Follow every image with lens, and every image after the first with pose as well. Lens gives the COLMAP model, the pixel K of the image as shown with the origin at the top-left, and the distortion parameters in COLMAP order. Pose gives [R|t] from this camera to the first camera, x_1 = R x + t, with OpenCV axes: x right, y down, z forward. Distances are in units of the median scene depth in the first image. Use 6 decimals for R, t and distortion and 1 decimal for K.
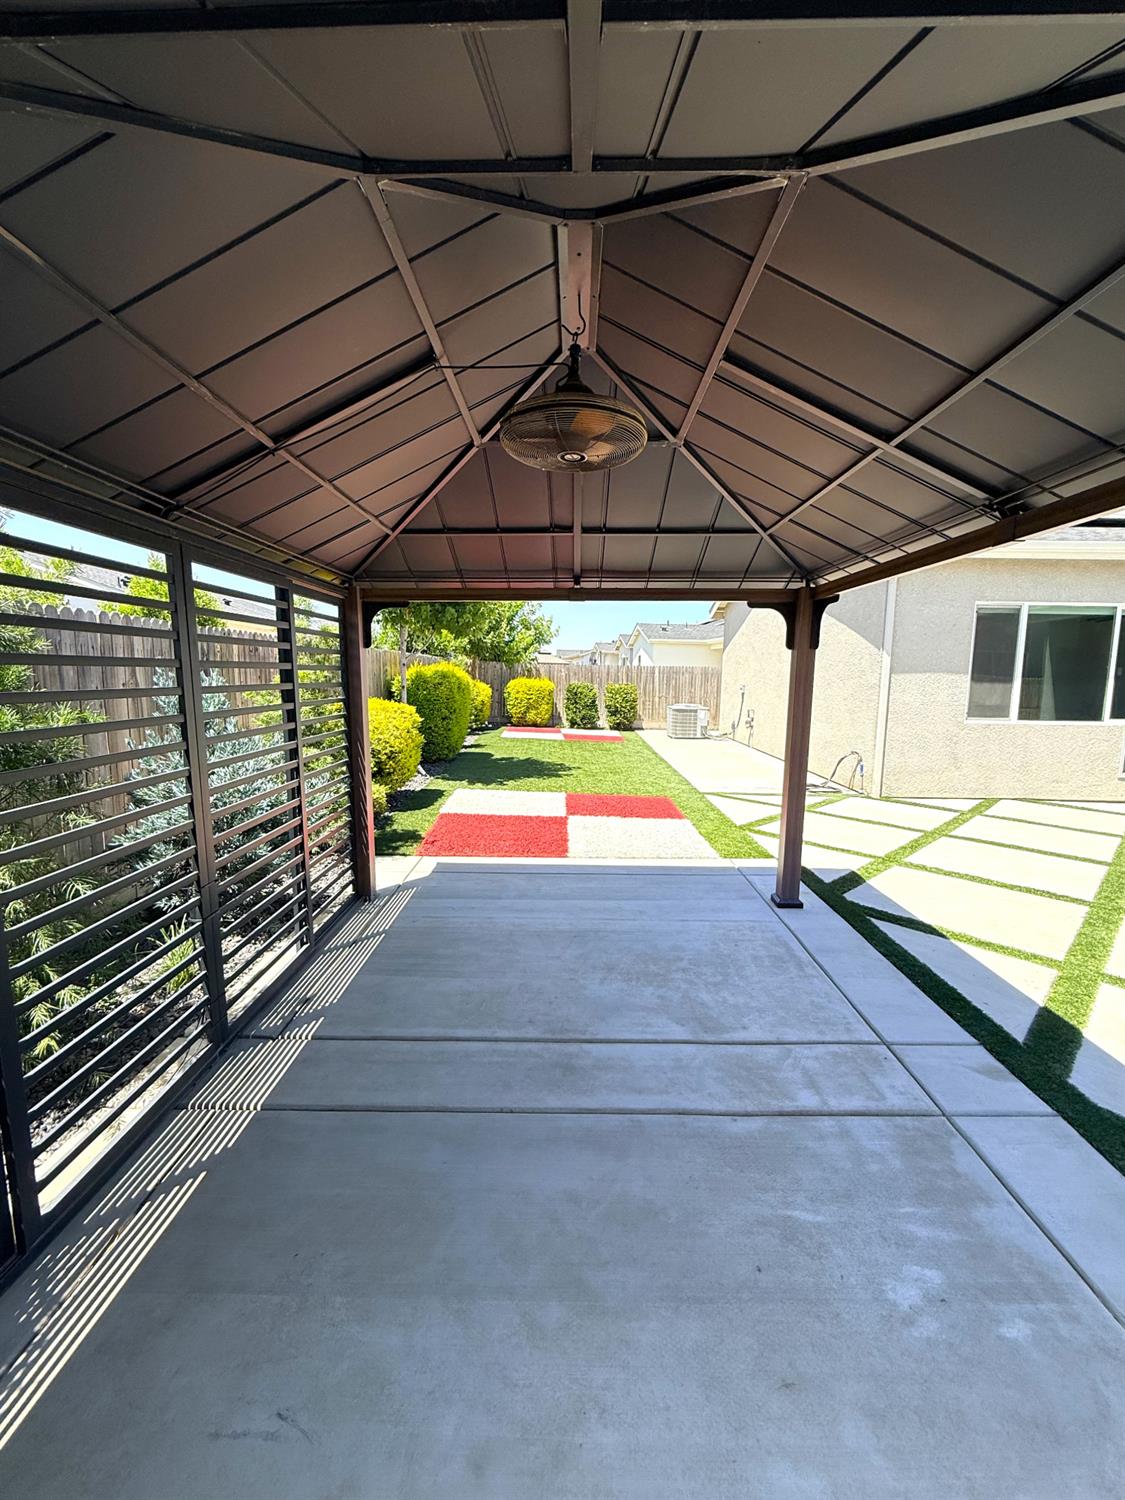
lens RADIAL K [[604.9, 0, 562.5], [0, 604.9, 750.0], [0, 0, 1]] dist [-0.000170, 0.000092]
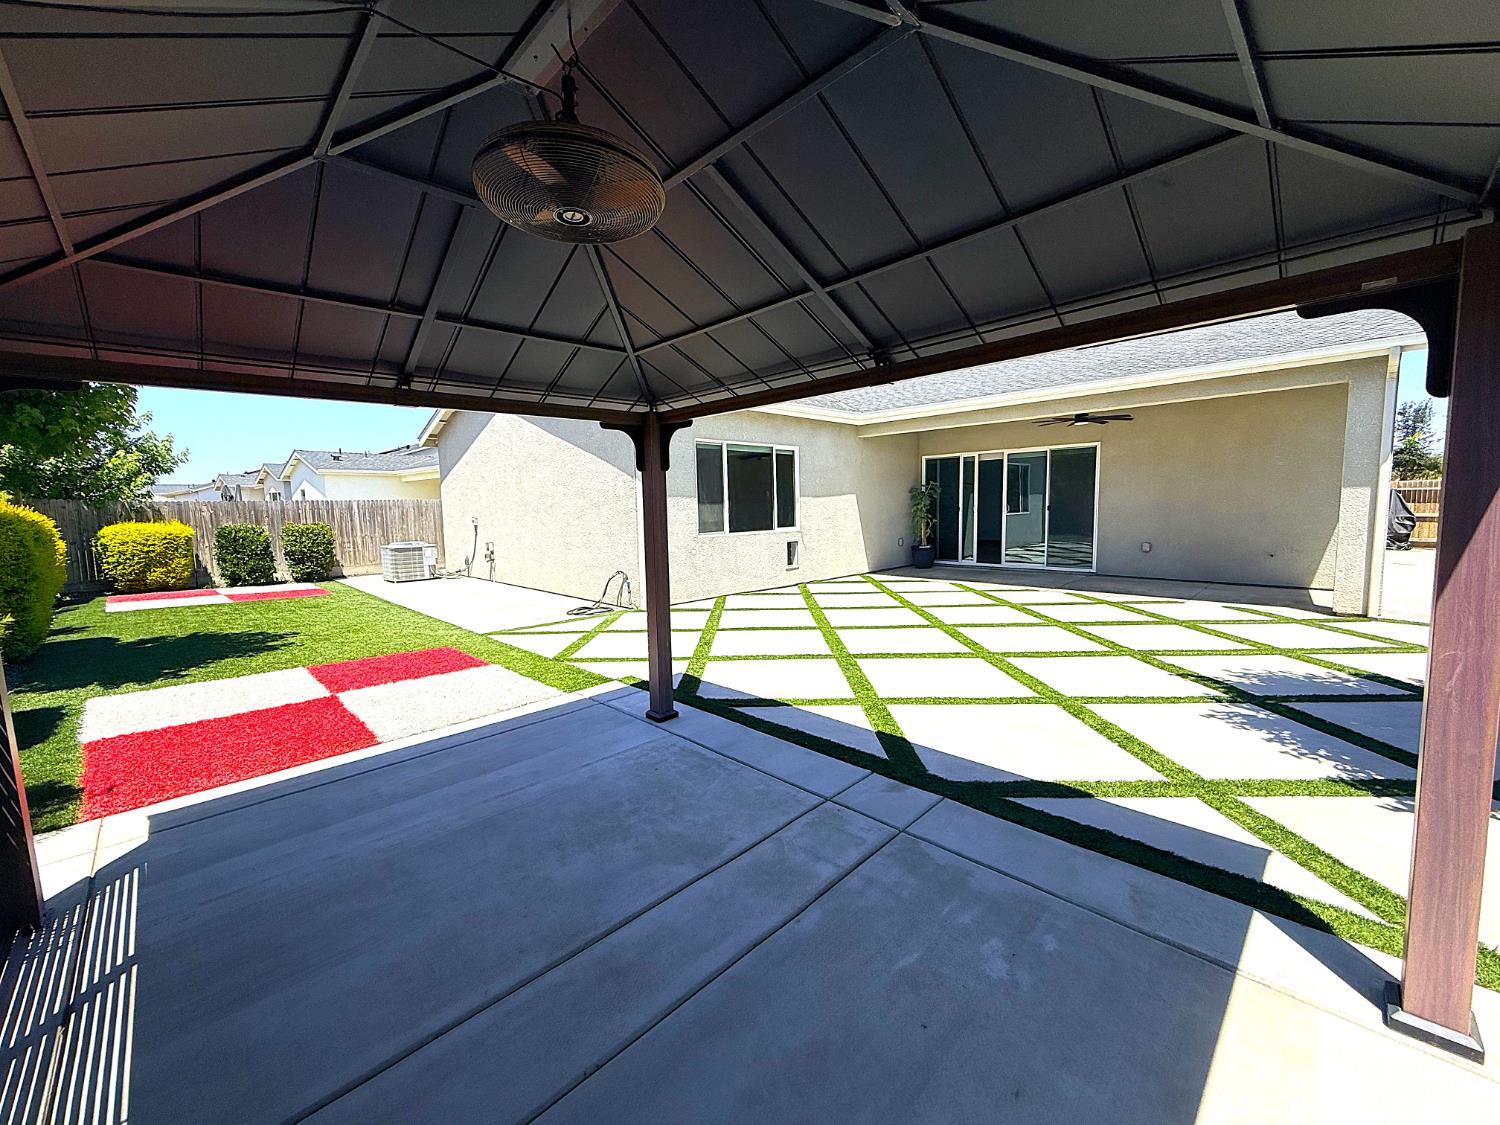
lens RADIAL K [[596.1, 0, 748.0], [0, 596.1, 564.9], [0, 0, 1]] dist [-0.000011, 0.000136]
pose [[0.702670, -0.100486, 0.704384, -0.114710], [0.120493, 0.992484, 0.021385, -0.003899], [-0.701239, 0.069847, 0.709497, 0.083495]]
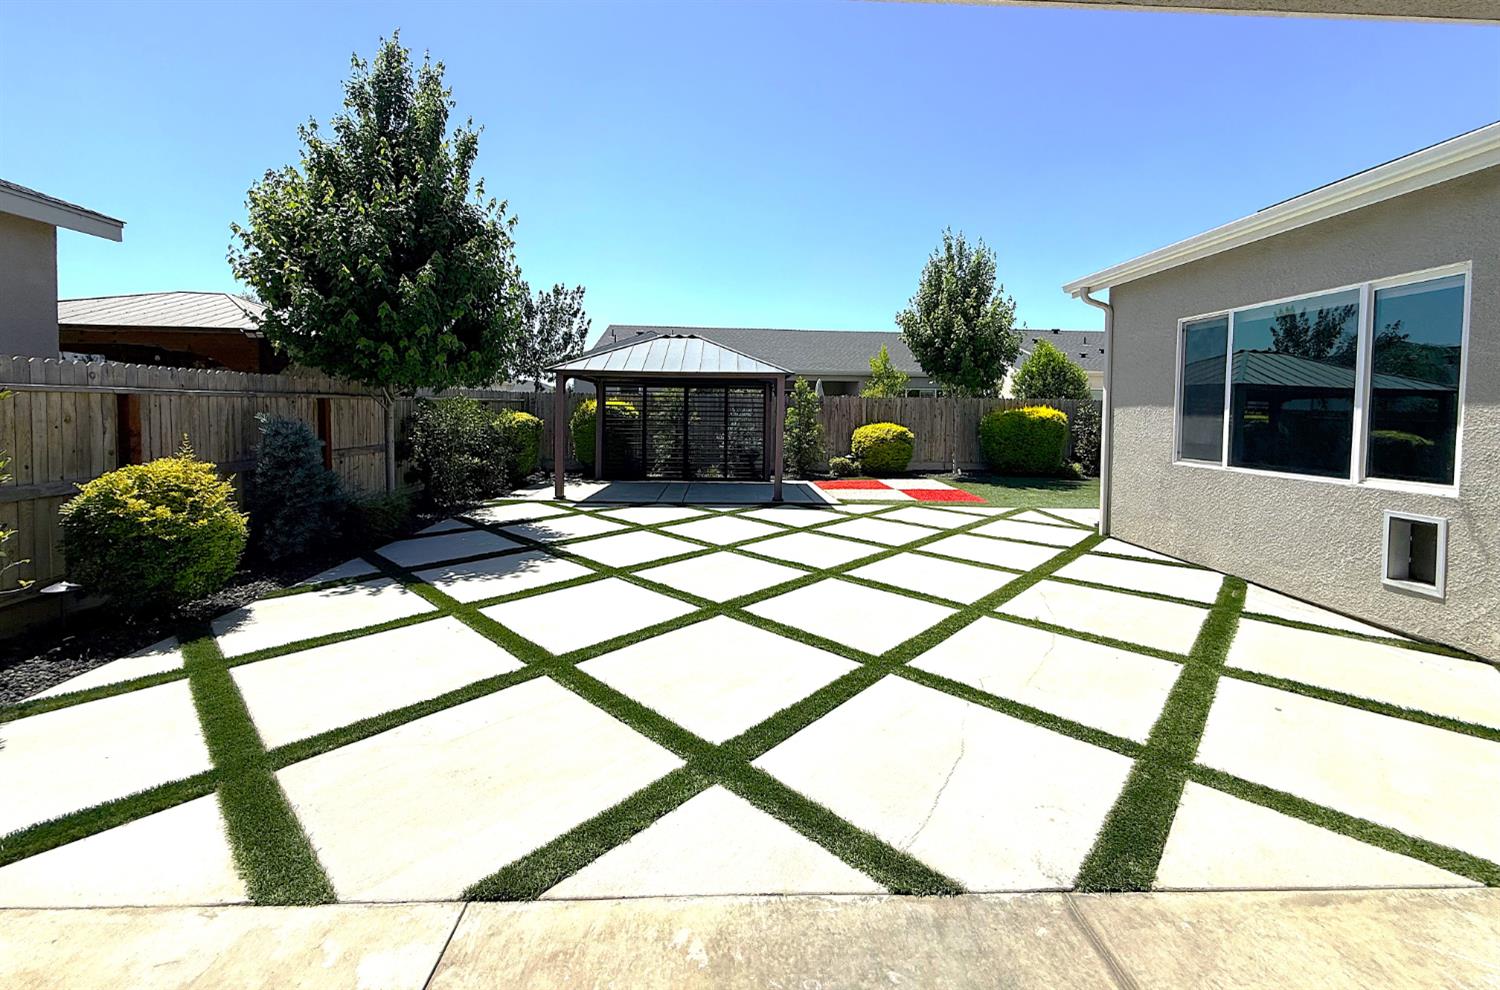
lens RADIAL K [[596.4, 0, 747.6], [0, 596.4, 428.4], [0, 0, 1]] dist [0.001995, 0.000206]
pose [[0.056228, 0.016056, -0.998289, 1.456405], [-0.138063, 0.990390, 0.008153, -0.019323], [0.988826, 0.137368, 0.057904, 0.373651]]
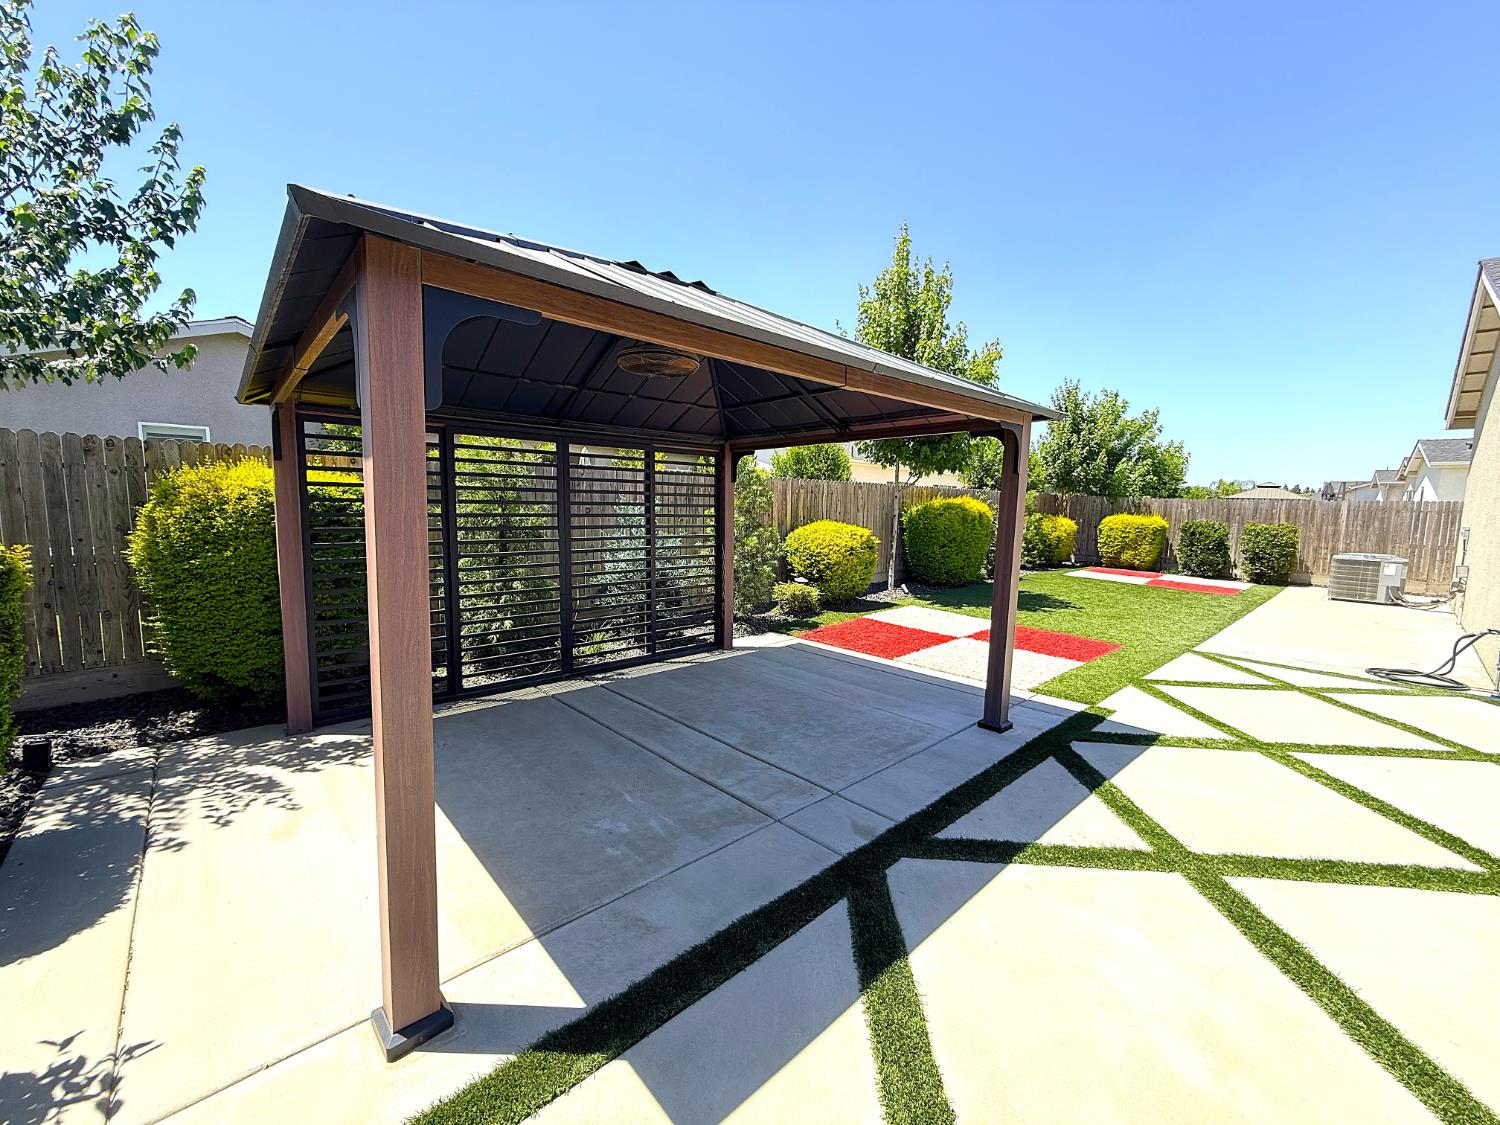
lens RADIAL K [[596.1, 0, 748.0], [0, 596.1, 564.9], [0, 0, 1]] dist [-0.000011, 0.000136]
pose [[0.687663, 0.077248, -0.721909, 0.413964], [-0.102690, 0.994676, 0.008618, 0.010367], [0.718731, 0.068206, 0.691934, 0.000817]]
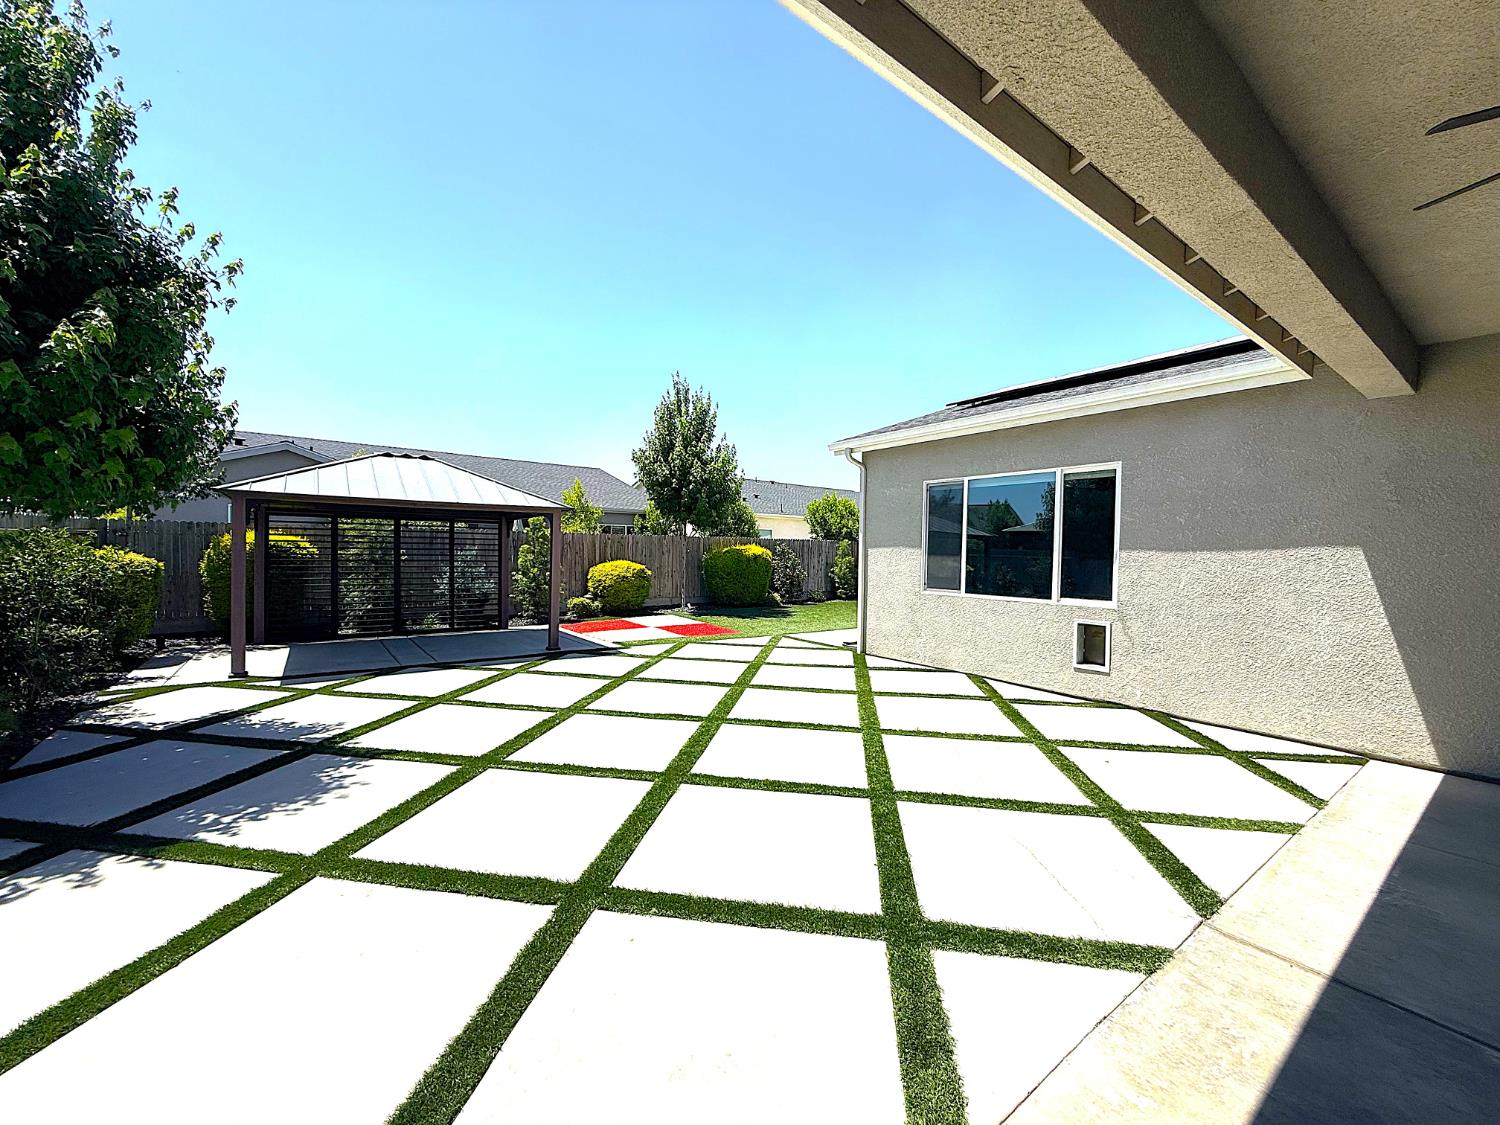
lens RADIAL K [[596.1, 0, 748.0], [0, 596.1, 564.9], [0, 0, 1]] dist [-0.000011, 0.000136]
pose [[0.605066, 0.015355, -0.796027, 1.326665], [-0.107325, 0.992261, -0.062438, 0.004767], [0.788908, 0.123213, 0.602032, 0.118904]]
